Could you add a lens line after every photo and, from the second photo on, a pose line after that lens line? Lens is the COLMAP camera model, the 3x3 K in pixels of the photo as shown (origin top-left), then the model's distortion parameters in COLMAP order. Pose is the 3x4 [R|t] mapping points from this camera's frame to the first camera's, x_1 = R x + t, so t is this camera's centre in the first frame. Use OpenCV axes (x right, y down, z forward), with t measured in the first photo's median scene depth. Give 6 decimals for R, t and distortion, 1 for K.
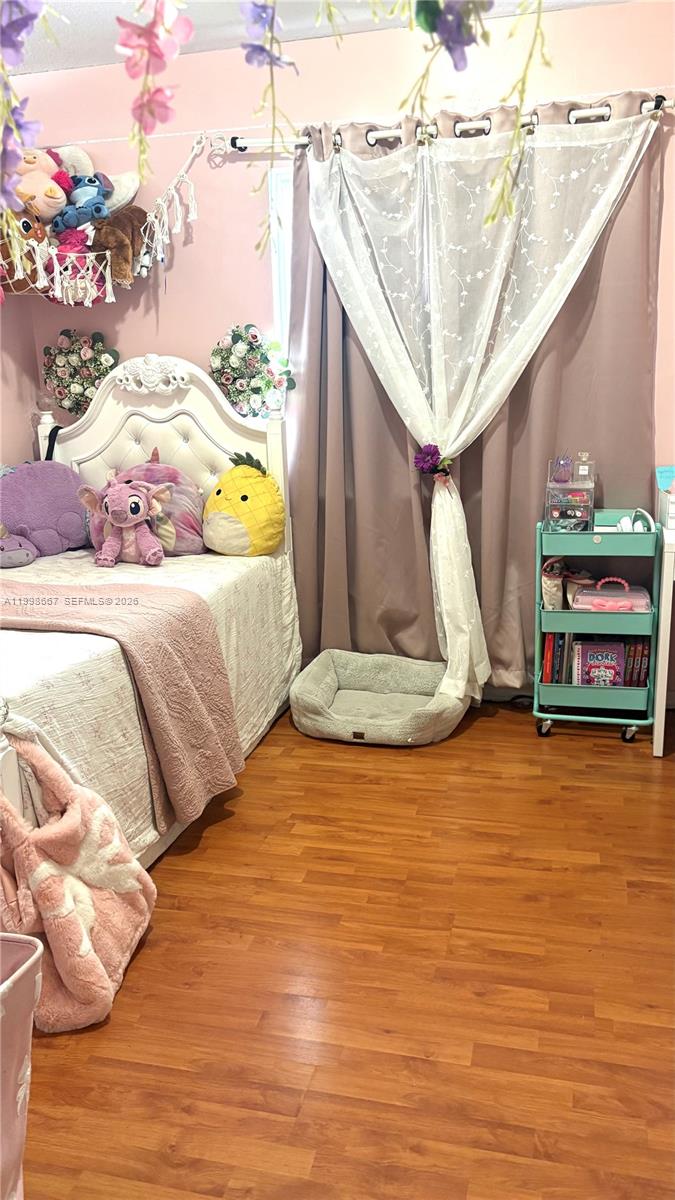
lens RADIAL K [[912.2, 0, 340.1], [0, 912.2, 599.9], [0, 0, 1]] dist [0.028979, -0.021542]
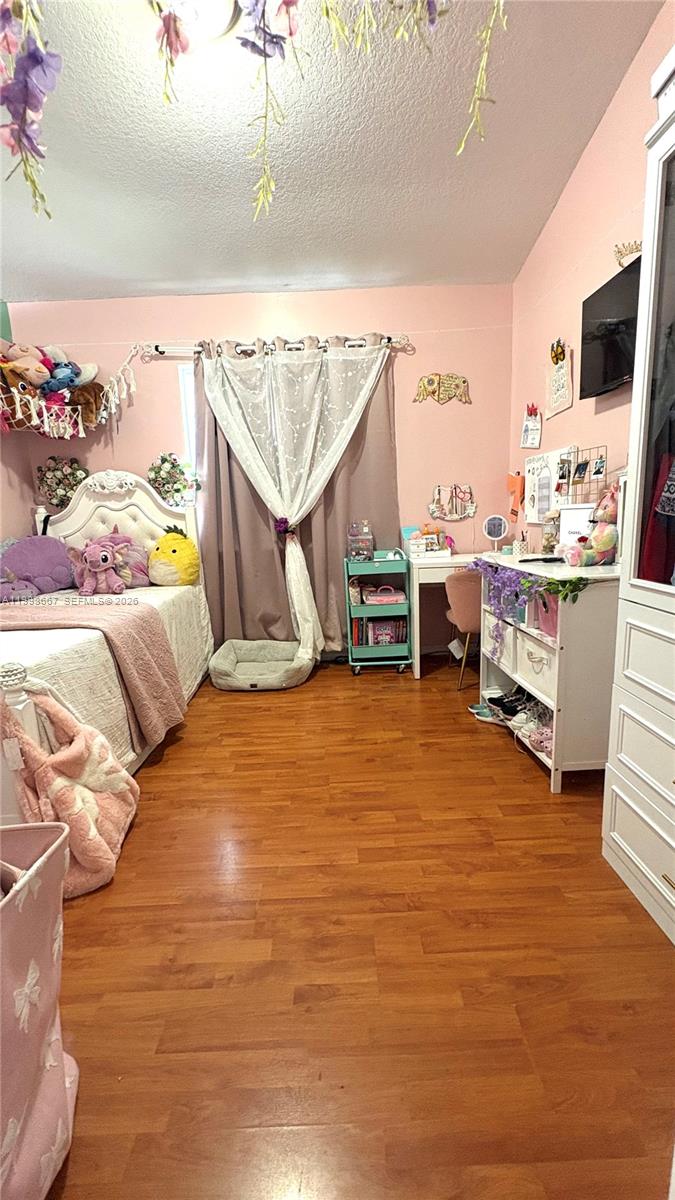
lens RADIAL K [[477.9, 0, 337.2], [0, 477.9, 597.2], [0, 0, 1]] dist [0.000673, -0.000014]
pose [[0.967346, -0.059735, 0.246318, -0.038974], [0.074998, 0.995772, -0.053046, 0.043665], [-0.242108, 0.069788, 0.967736, 0.084651]]
